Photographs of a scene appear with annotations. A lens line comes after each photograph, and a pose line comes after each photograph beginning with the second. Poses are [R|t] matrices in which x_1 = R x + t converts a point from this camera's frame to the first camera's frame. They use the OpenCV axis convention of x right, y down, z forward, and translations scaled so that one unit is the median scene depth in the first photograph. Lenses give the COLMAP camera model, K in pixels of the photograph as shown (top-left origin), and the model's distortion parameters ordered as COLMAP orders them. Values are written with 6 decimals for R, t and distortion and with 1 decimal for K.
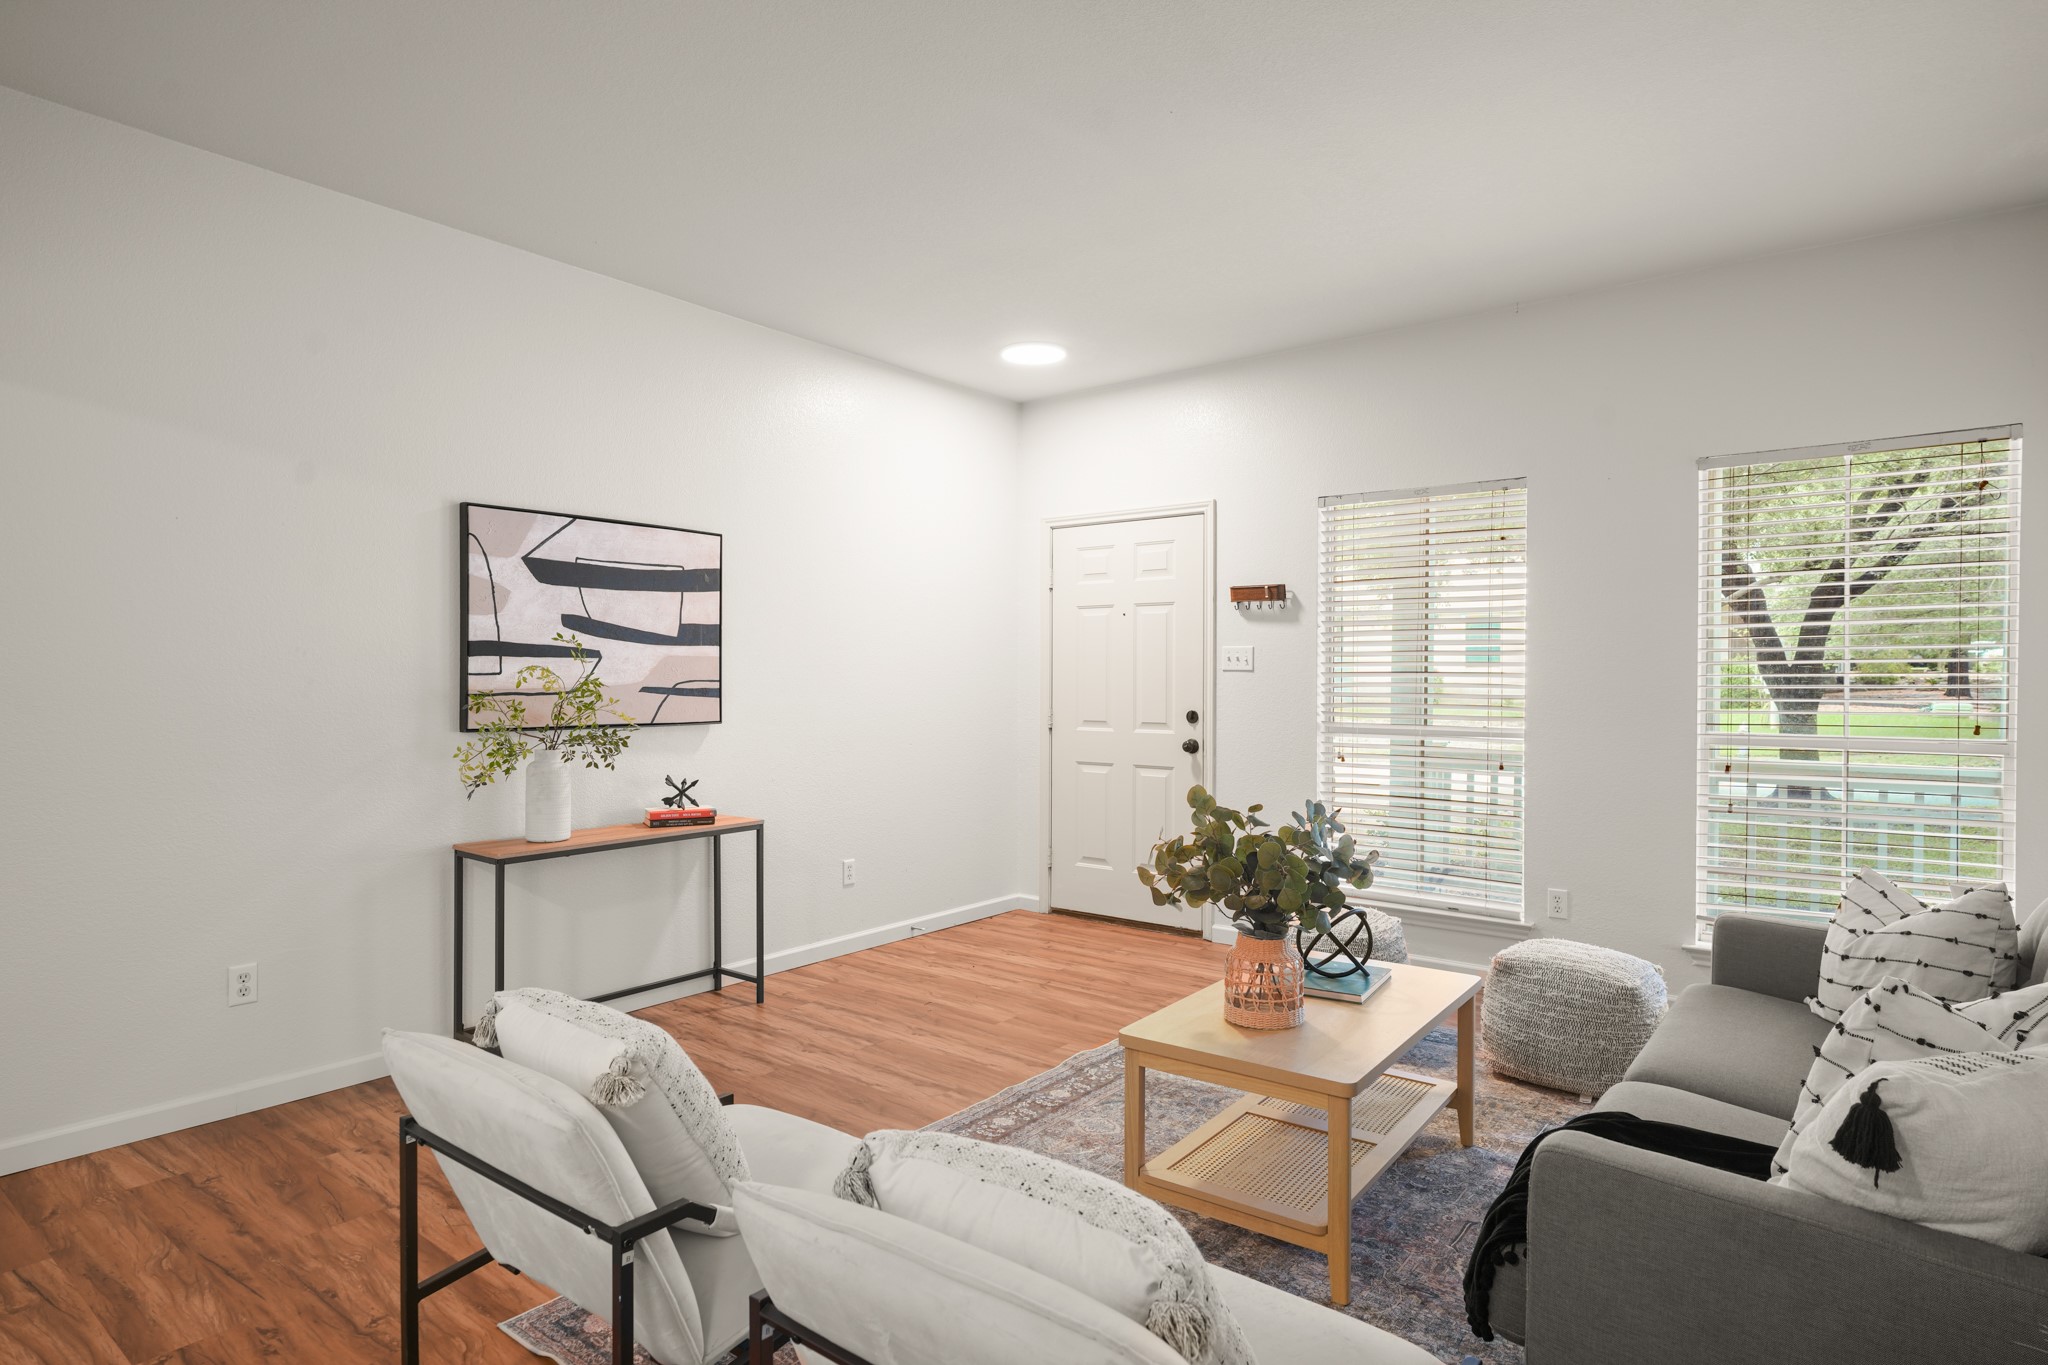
lens RADIAL K [[1112.3, 0, 1025.9], [0, 1112.3, 692.0], [0, 0, 1]] dist [-0.001281, 0.000351]
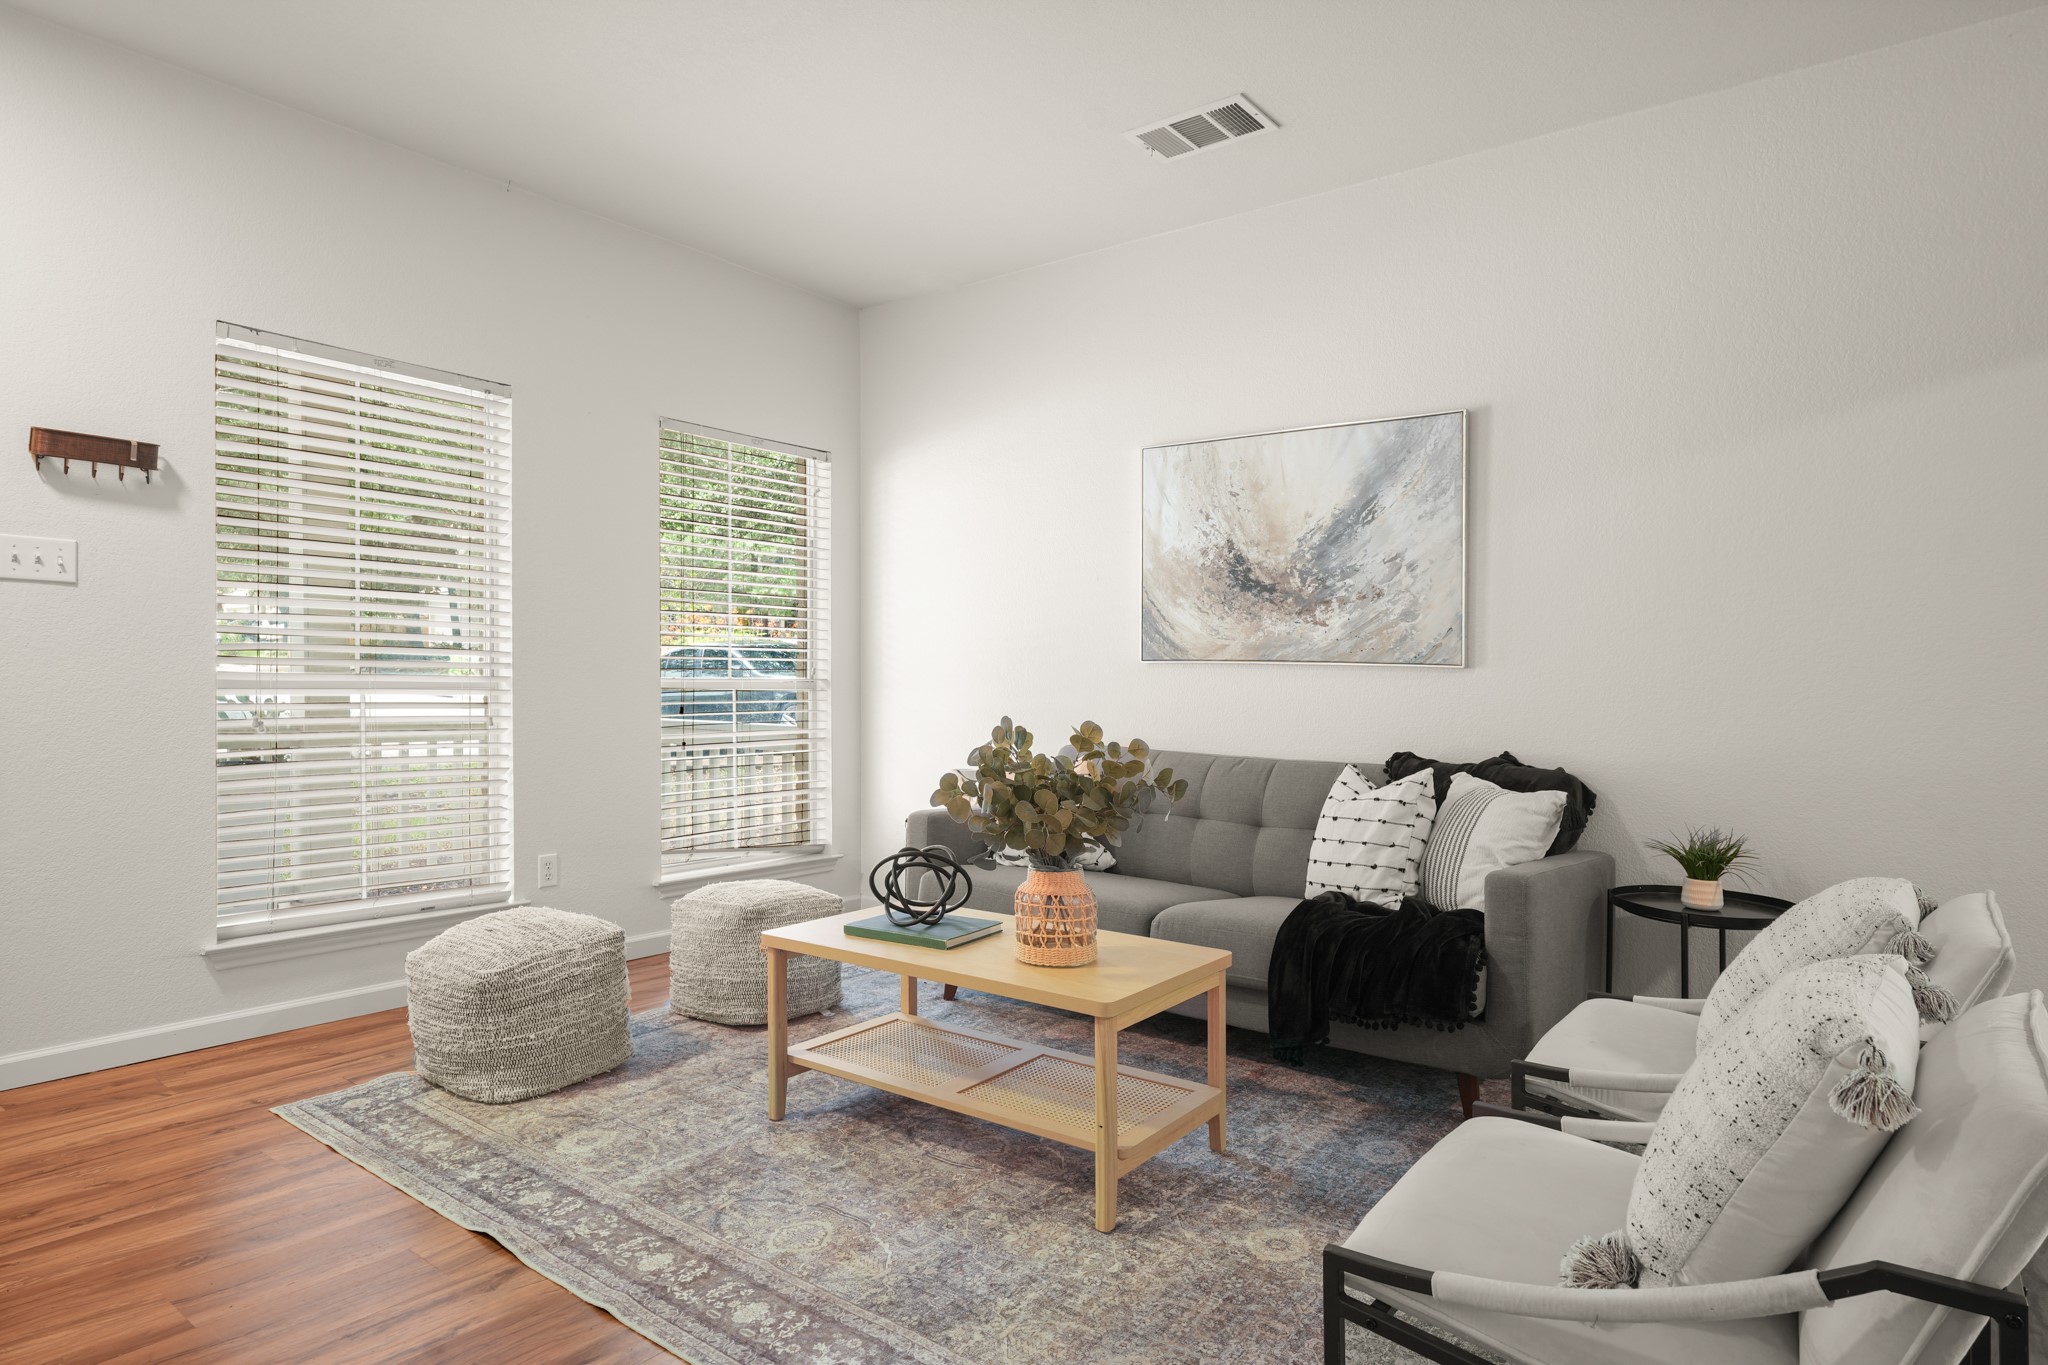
lens RADIAL K [[1166.4, 0, 1023.9], [0, 1166.4, 669.3], [0, 0, 1]] dist [-0.026349, 0.041318]
pose [[-0.002723, 0.005448, 0.999981, -0.485300], [-0.000093, 0.999985, -0.005448, 0.034126], [-0.999996, -0.000108, -0.002723, 0.645012]]
